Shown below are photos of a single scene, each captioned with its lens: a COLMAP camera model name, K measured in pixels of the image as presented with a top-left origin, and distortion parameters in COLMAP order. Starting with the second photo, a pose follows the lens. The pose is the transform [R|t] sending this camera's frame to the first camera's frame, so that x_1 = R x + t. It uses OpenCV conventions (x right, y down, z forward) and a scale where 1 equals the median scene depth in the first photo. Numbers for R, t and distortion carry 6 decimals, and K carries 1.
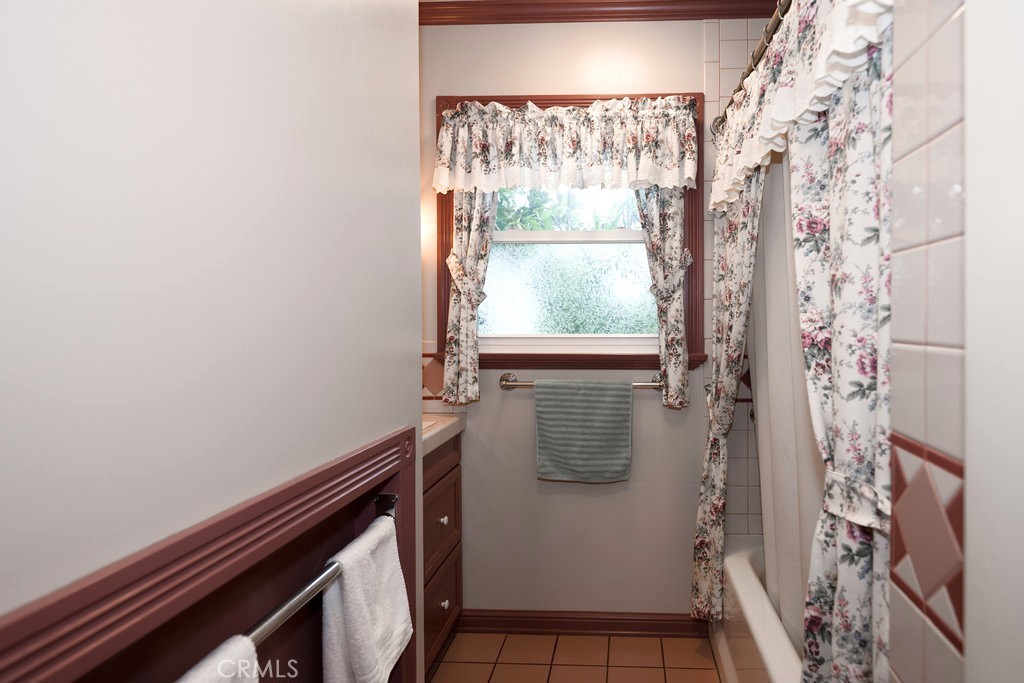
lens RADIAL K [[1154.1, 0, 511.6], [0, 1154.1, 339.3], [0, 0, 1]] dist [0.015573, 0.000000]
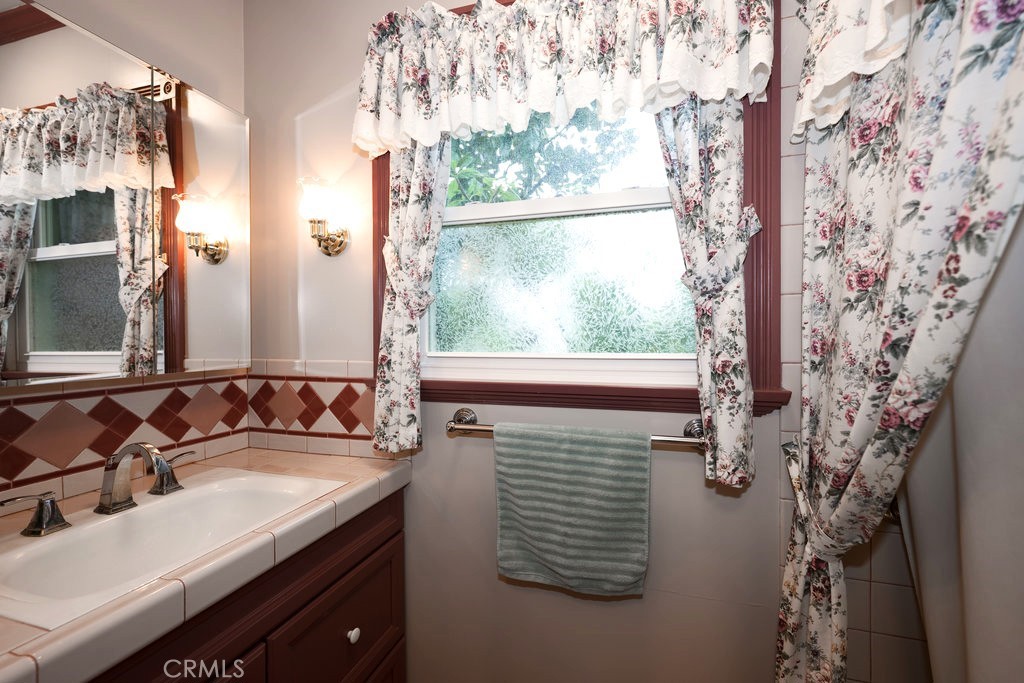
lens RADIAL K [[412.7, 0, 518.1], [0, 412.7, 342.3], [0, 0, 1]] dist [-0.001326, 0.000011]
pose [[0.976623, -0.000397, -0.214961, 0.083594], [-0.000271, 0.999995, -0.003079, -0.010007], [0.214961, 0.003066, 0.976618, 0.777117]]
